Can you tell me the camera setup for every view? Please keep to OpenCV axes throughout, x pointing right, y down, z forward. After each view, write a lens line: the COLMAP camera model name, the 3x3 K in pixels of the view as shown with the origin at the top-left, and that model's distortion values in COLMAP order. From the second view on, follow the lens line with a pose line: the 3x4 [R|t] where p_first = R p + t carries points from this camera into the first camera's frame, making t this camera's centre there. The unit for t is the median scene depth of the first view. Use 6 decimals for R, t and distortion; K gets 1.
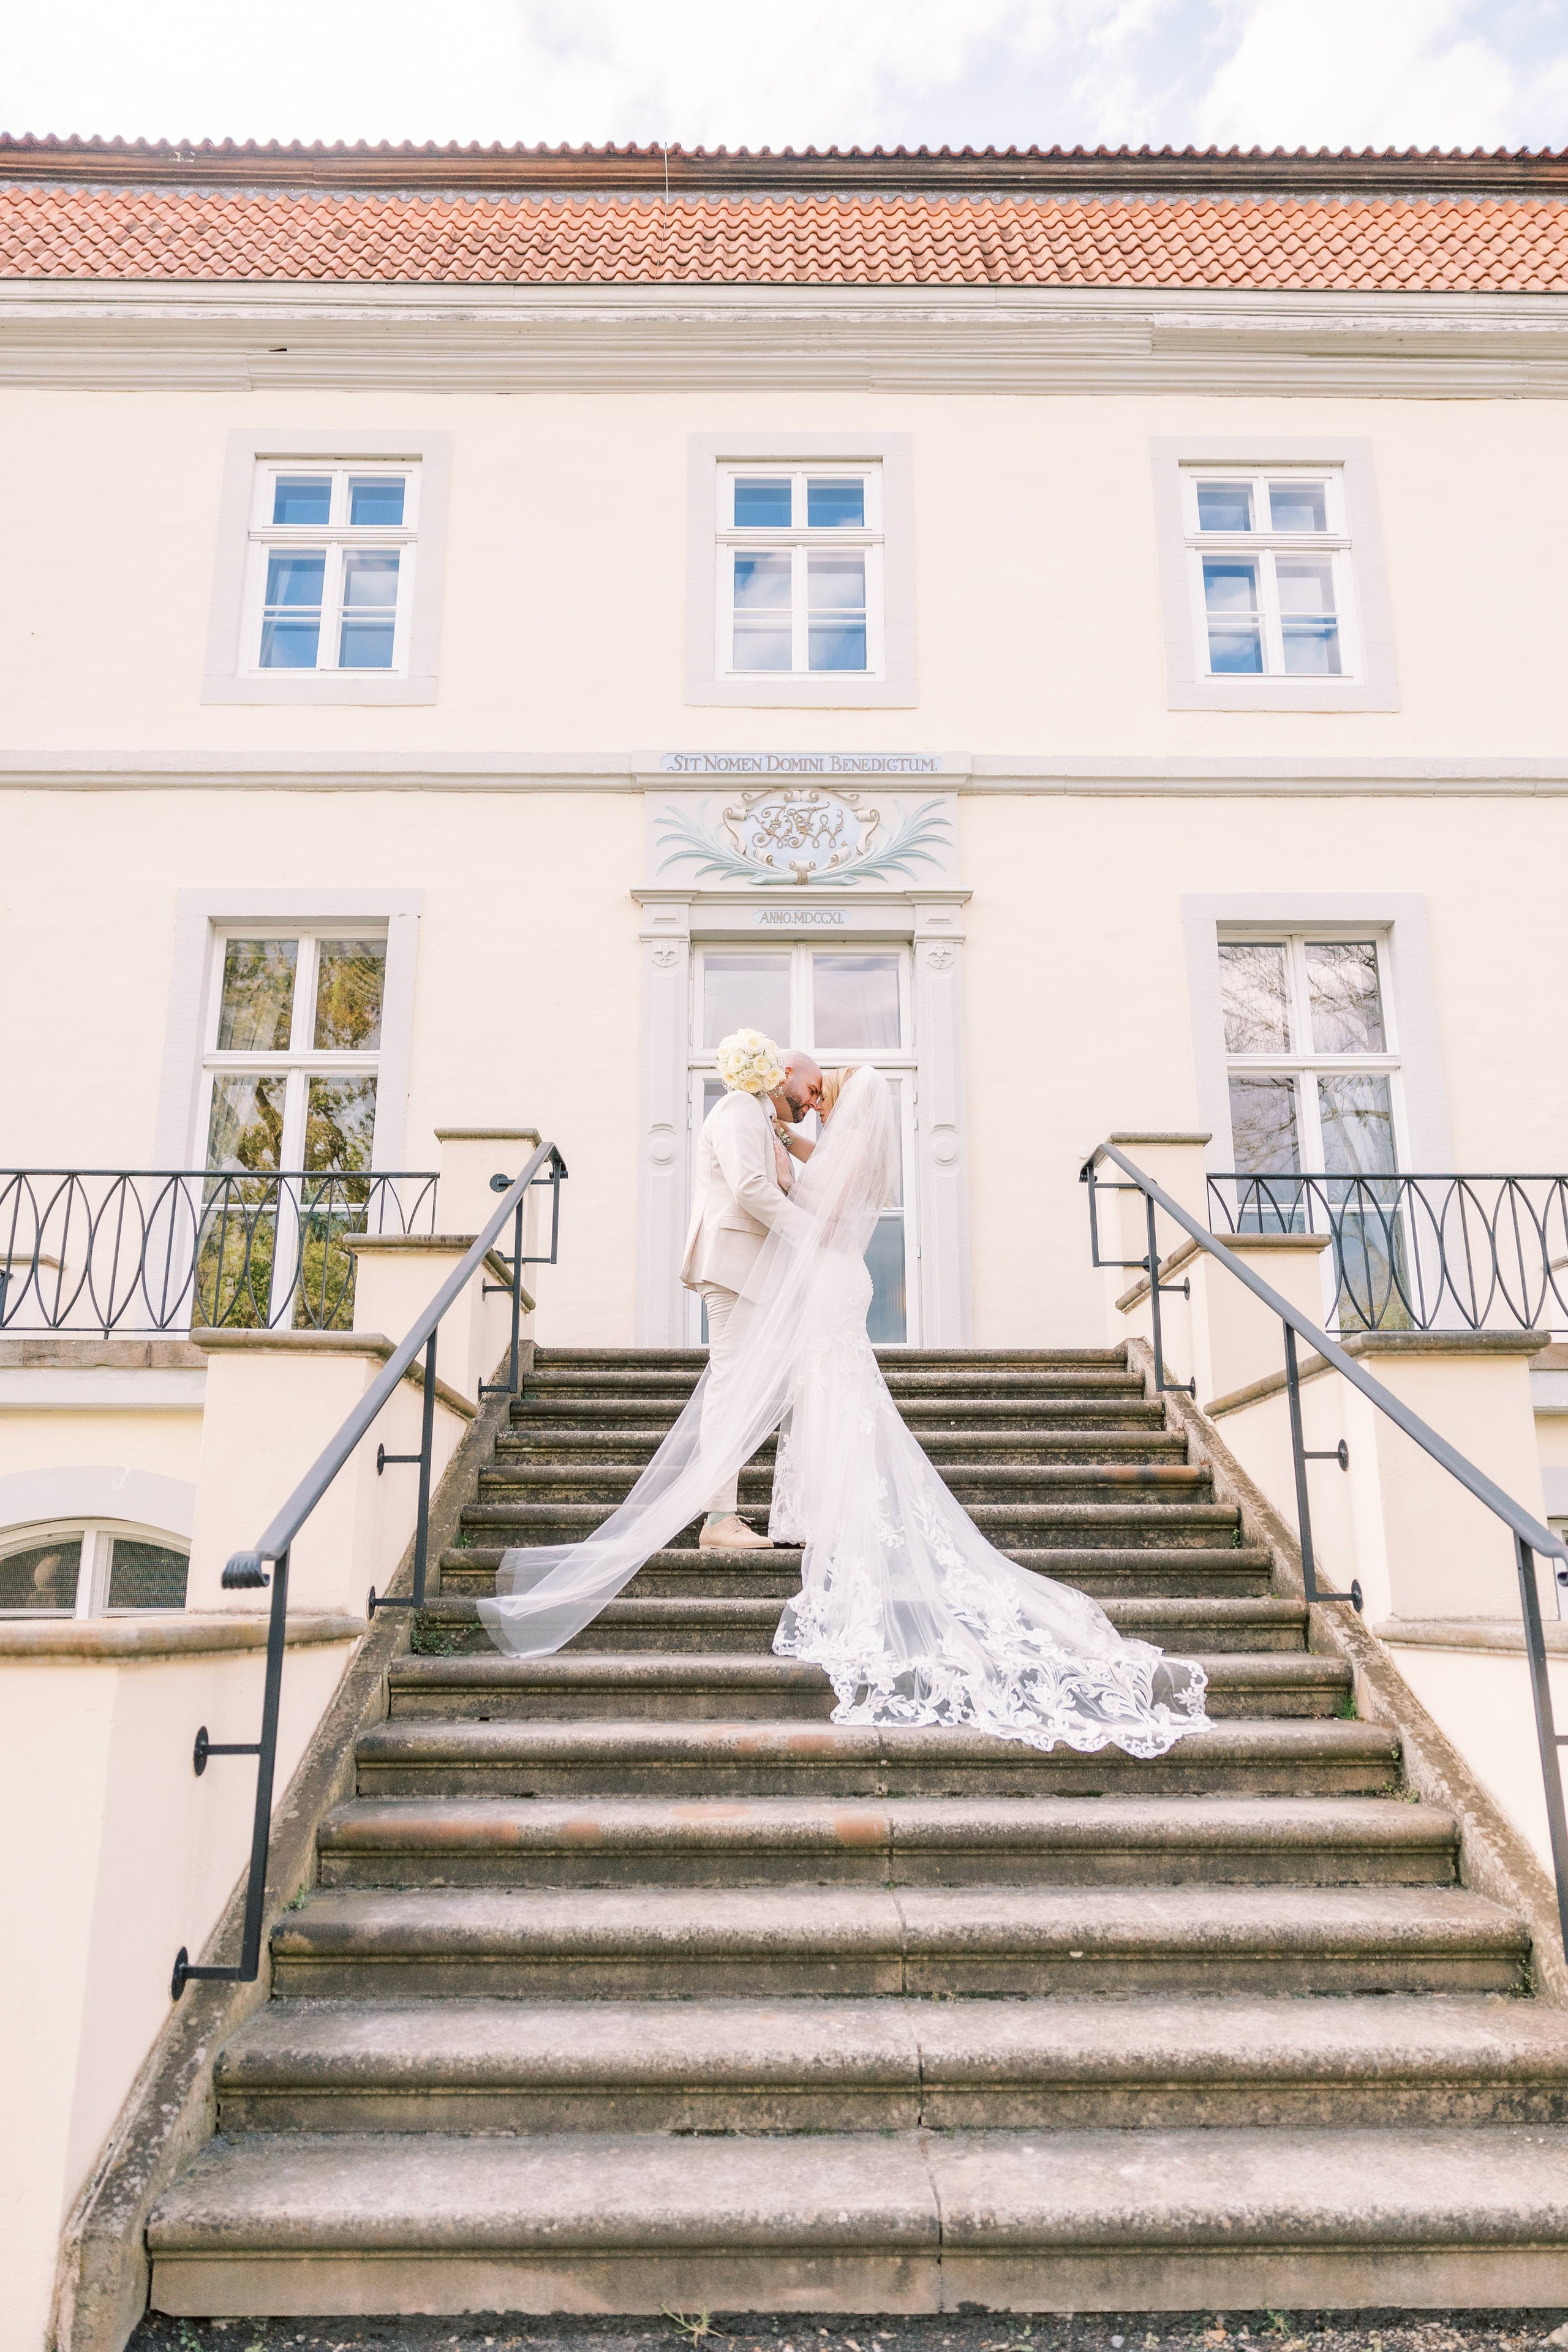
lens RADIAL K [[1619.3, 0, 783.1], [0, 1619.3, 1174.4], [0, 0, 1]] dist [0.004166, -0.000642]
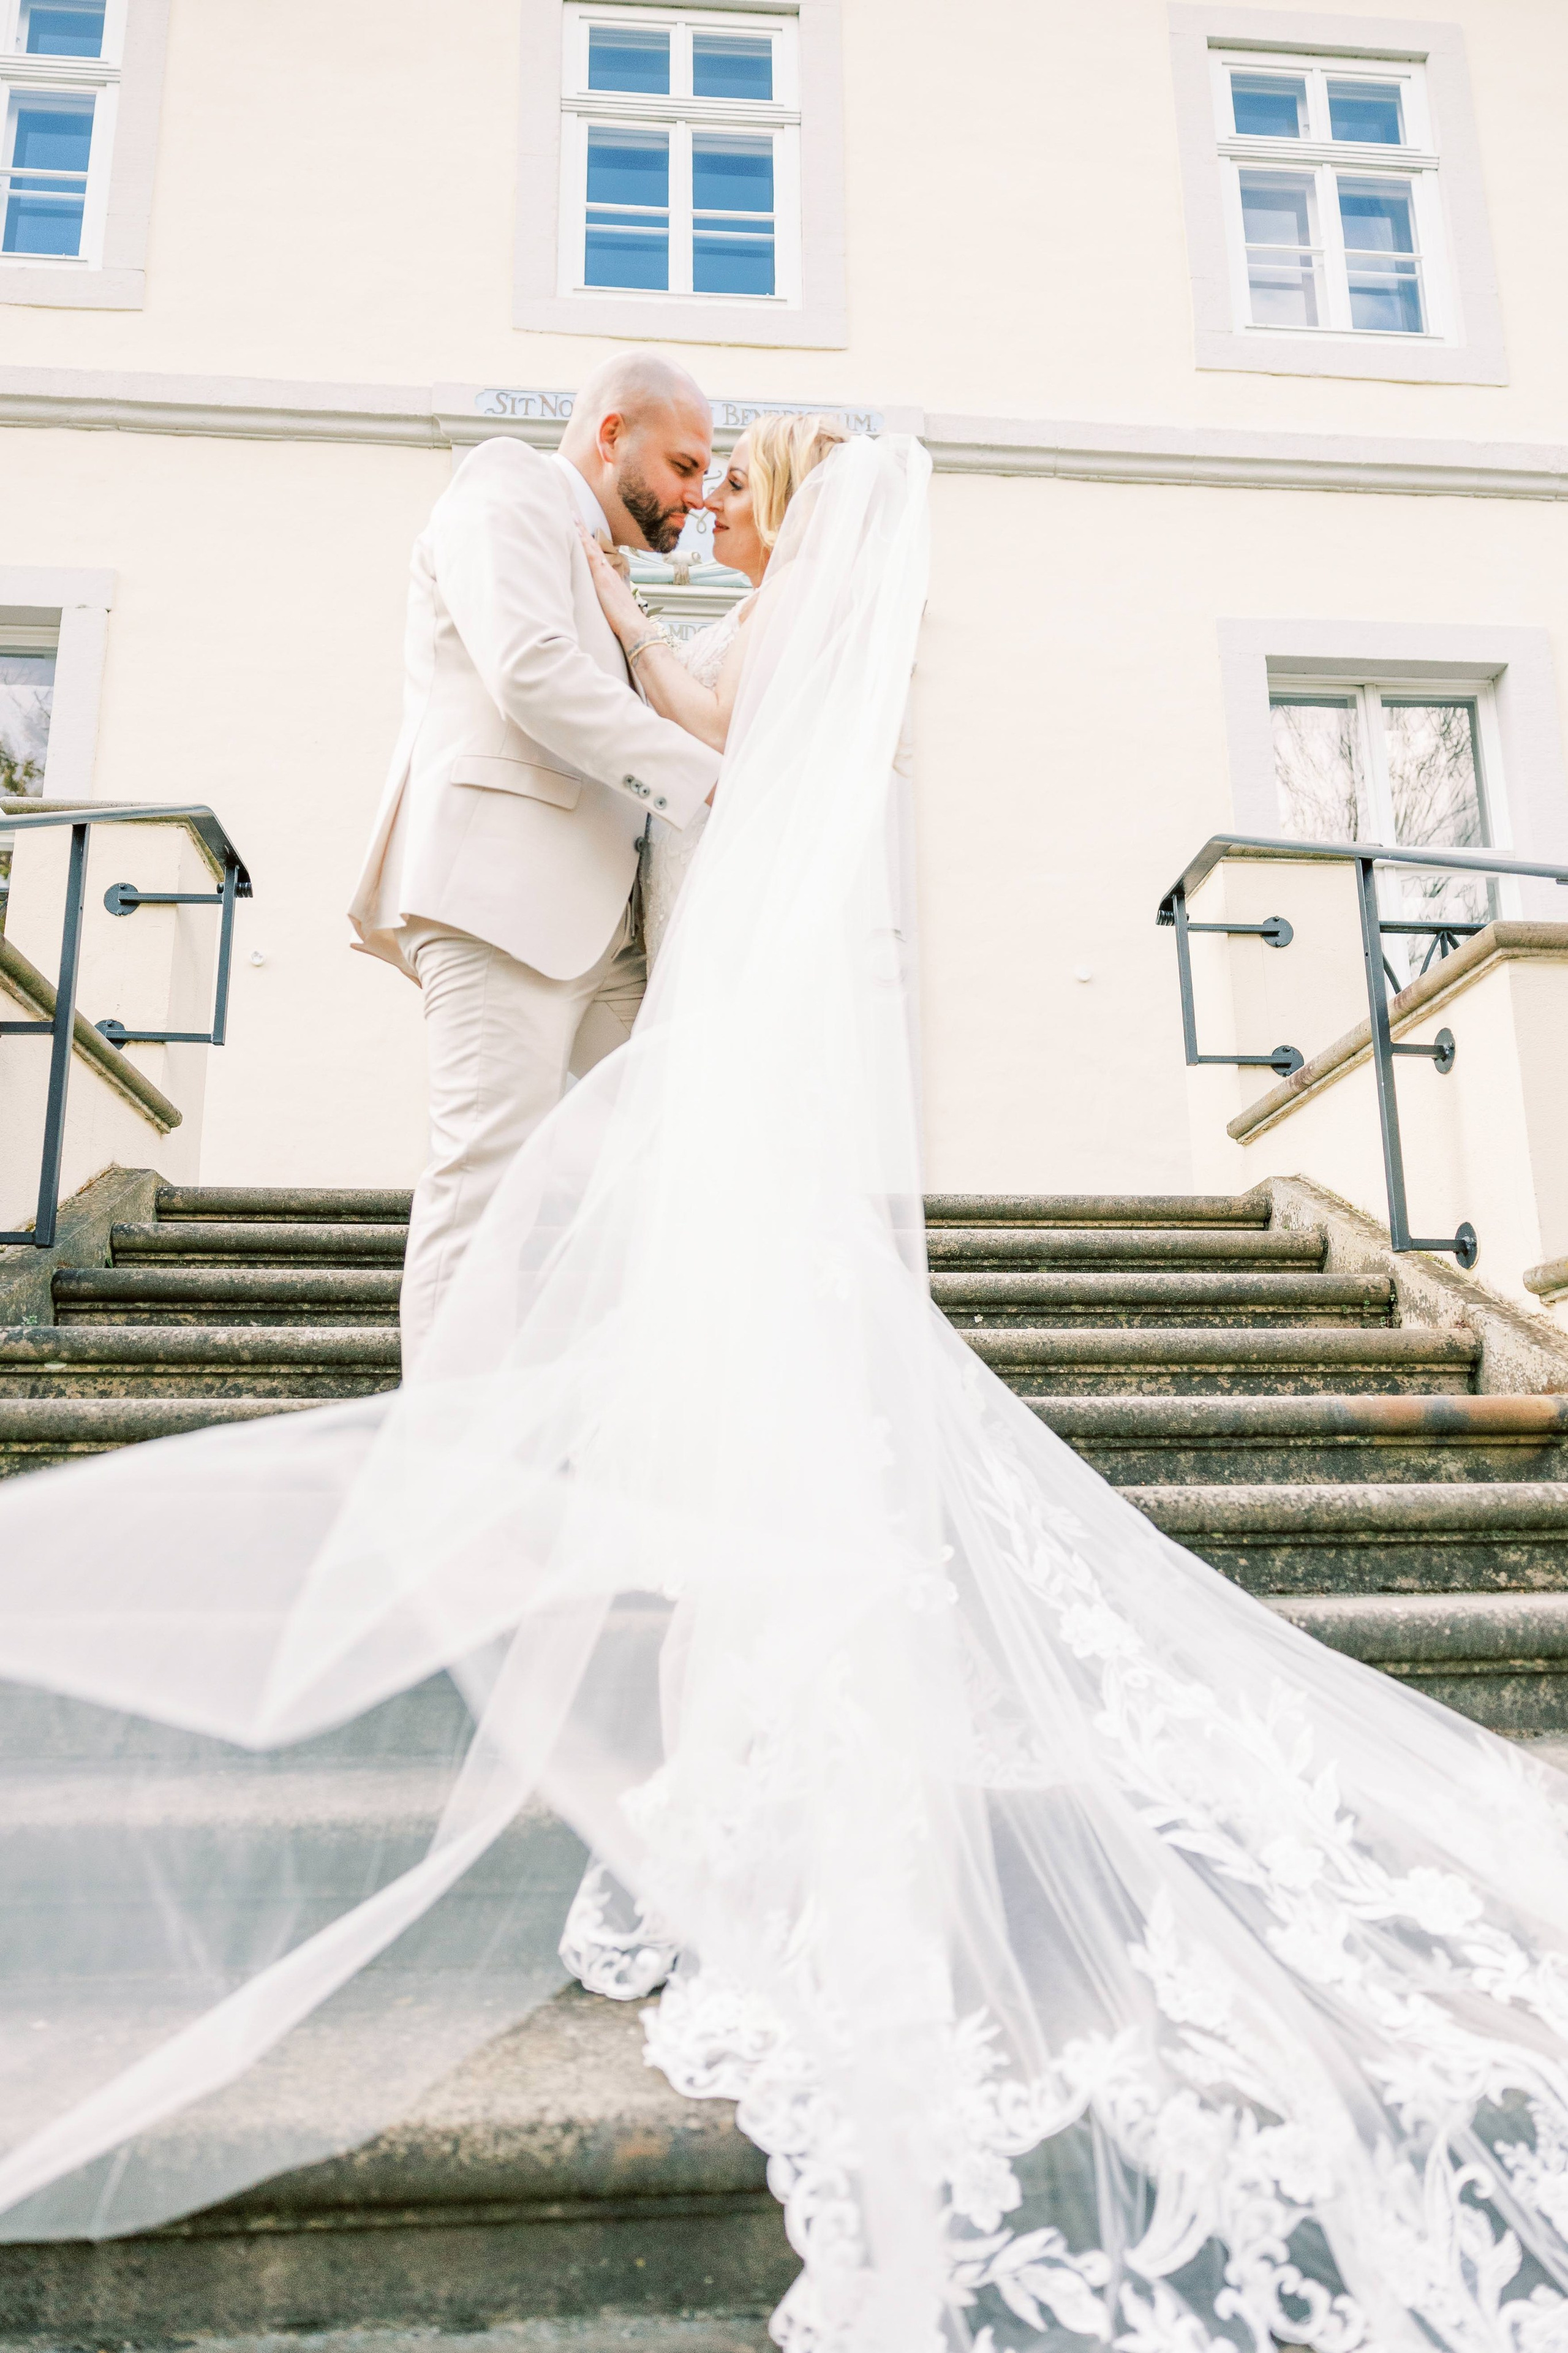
lens RADIAL K [[1619.9, 0, 786.1], [0, 1619.9, 1190.6], [0, 0, 1]] dist [0.004166, -0.000642]
pose [[0.996851, 0.007955, 0.078903, 0.009045], [-0.010081, 0.999596, 0.026585, 0.137420], [-0.078659, -0.027297, 0.996528, 0.689971]]
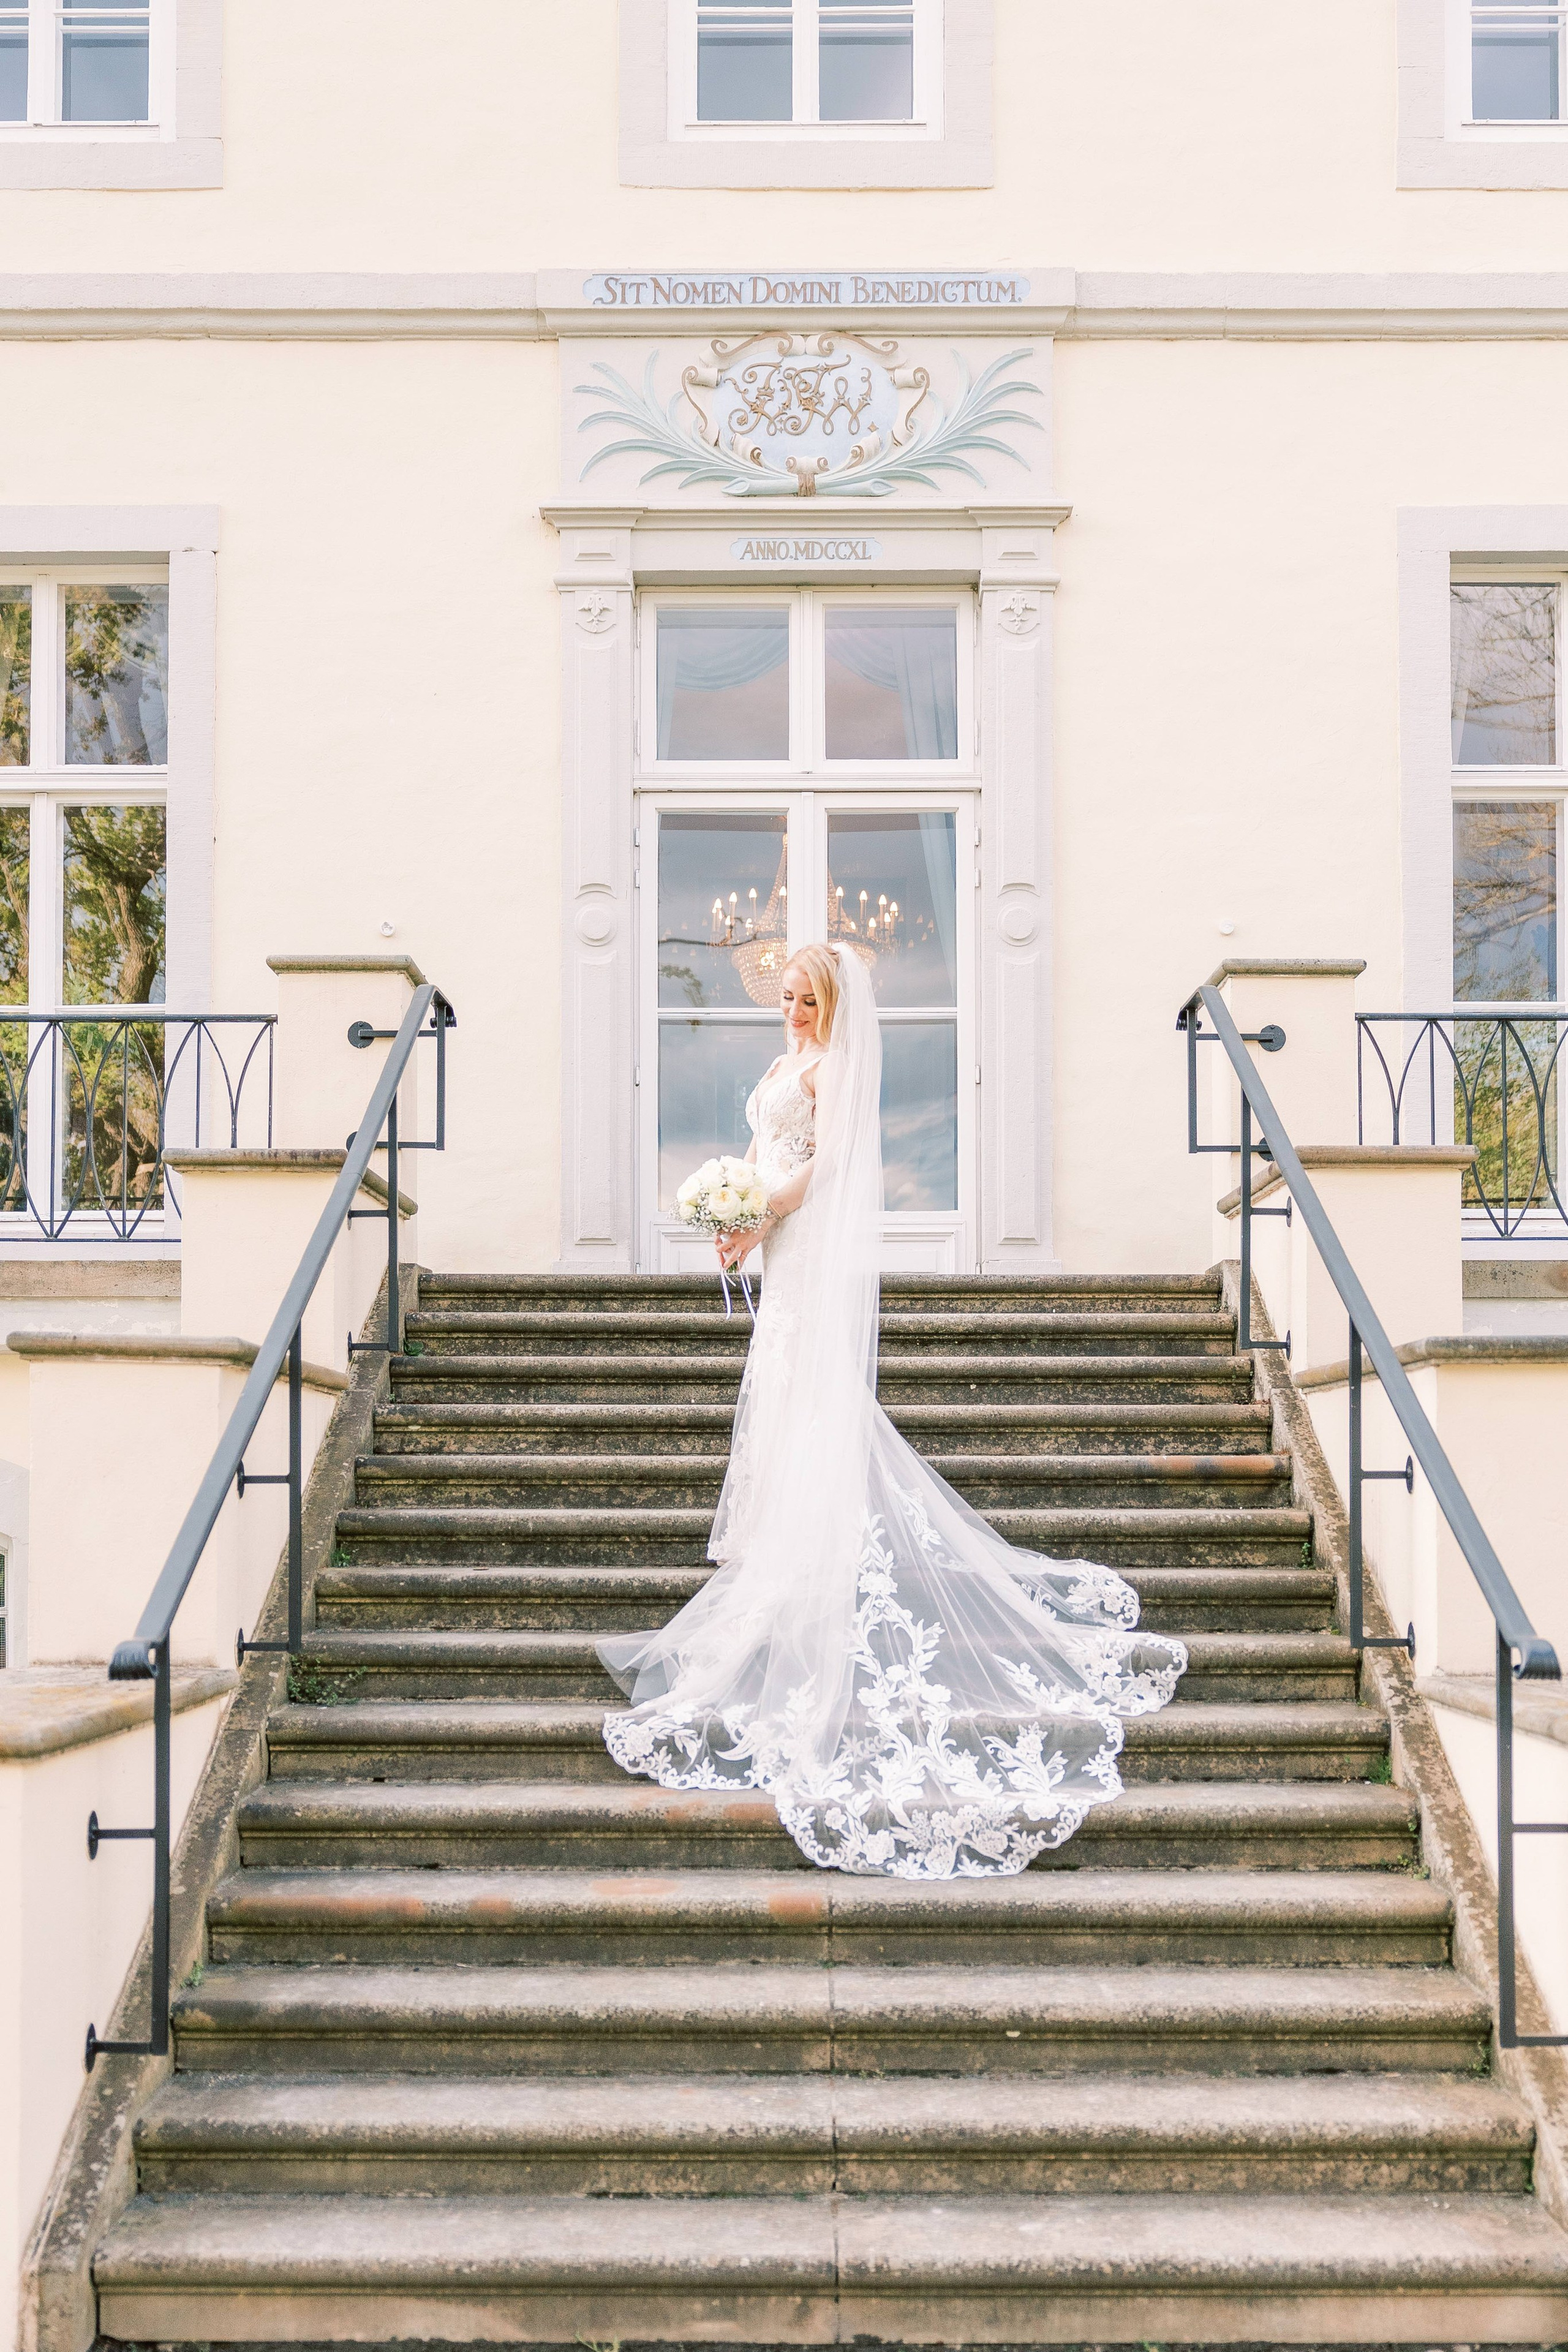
lens RADIAL K [[2776.9, 0, 786.3], [0, 2776.9, 1438.3], [0, 0, 1]] dist [0.002546, 0.000000]
pose [[0.999831, 0.000581, -0.018381, 0.055408], [0.003798, 0.971425, 0.237315, -0.177160], [0.017994, -0.237344, 0.971259, -0.362101]]
